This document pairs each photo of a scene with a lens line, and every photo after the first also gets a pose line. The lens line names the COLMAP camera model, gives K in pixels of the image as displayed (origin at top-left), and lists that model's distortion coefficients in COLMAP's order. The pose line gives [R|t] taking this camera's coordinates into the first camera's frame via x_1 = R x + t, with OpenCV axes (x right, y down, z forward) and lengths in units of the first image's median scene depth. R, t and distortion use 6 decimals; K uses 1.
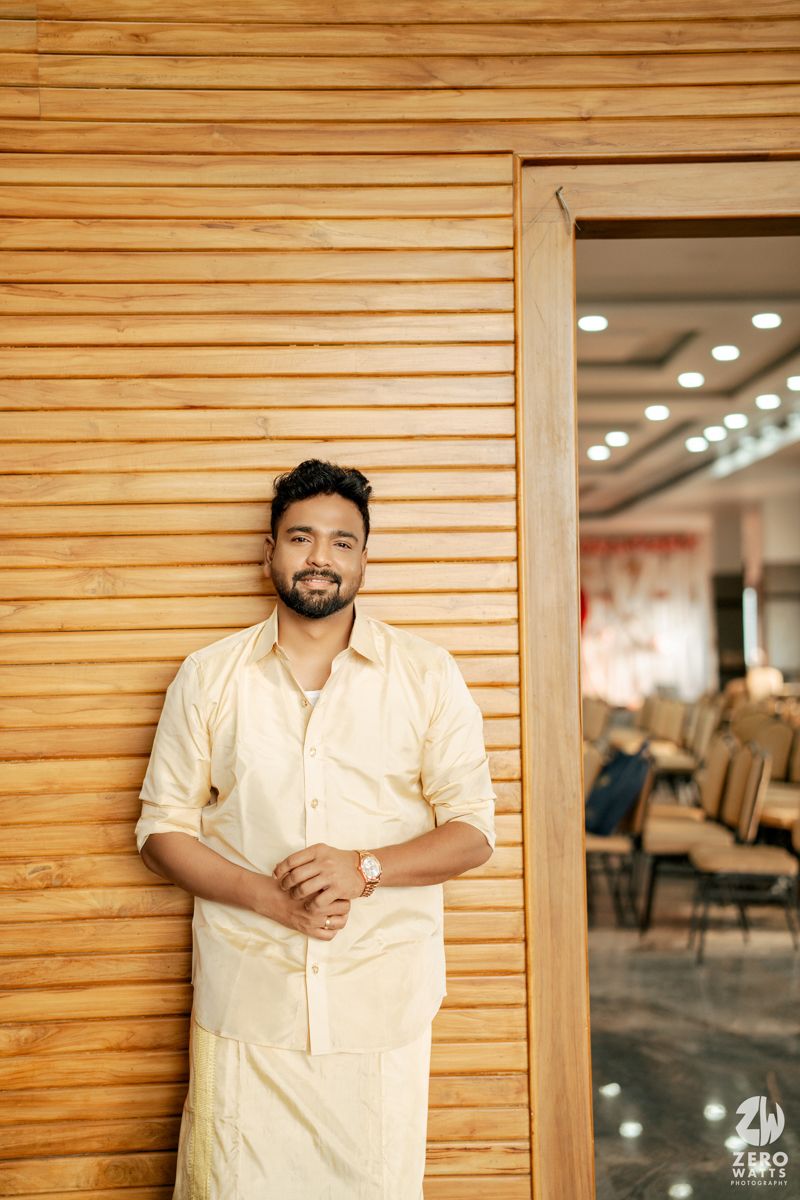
lens RADIAL K [[1727.3, 0, 402.7], [0, 1727.3, 596.9], [0, 0, 1]] dist [0.284800, 0.000000]
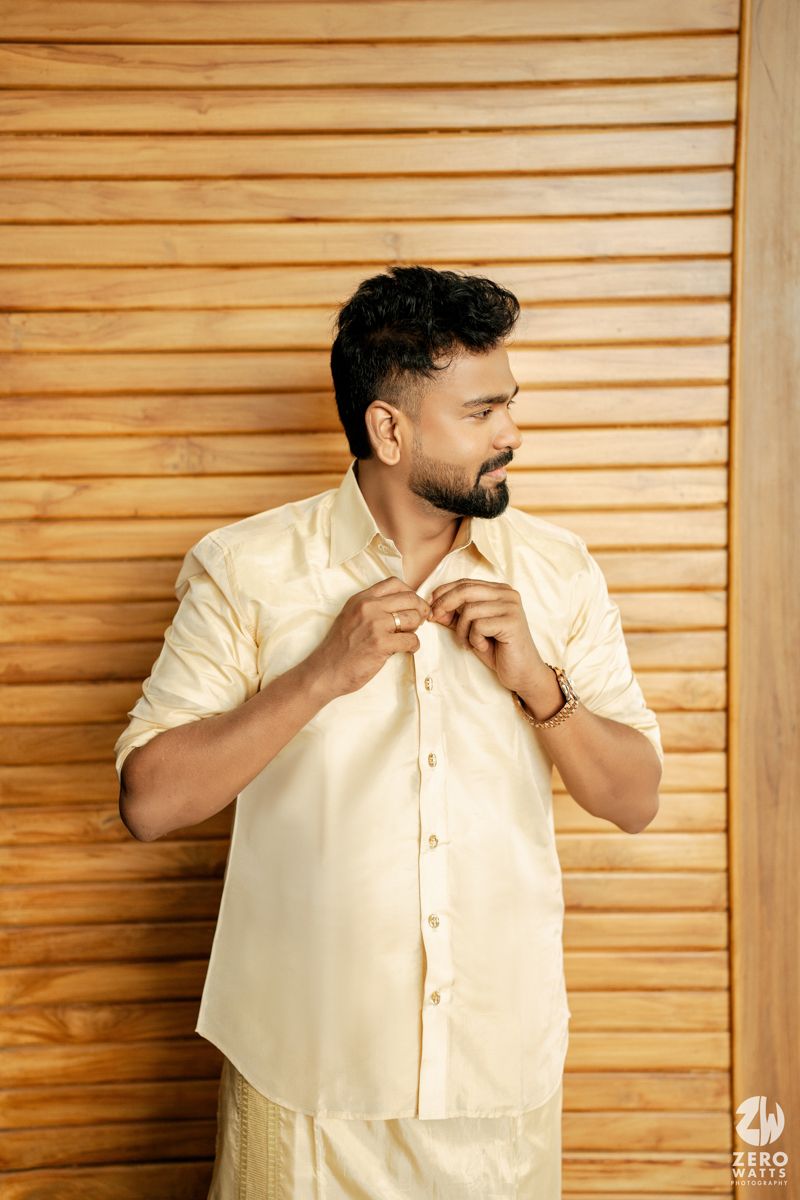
lens RADIAL K [[1727.3, 0, 407.8], [0, 1727.3, 609.9], [0, 0, 1]] dist [0.284800, 0.000000]
pose [[0.999931, 0.001189, -0.011692, -0.064920], [0.000226, 0.992734, 0.120330, -0.032914], [0.011750, -0.120324, 0.992665, 0.229135]]
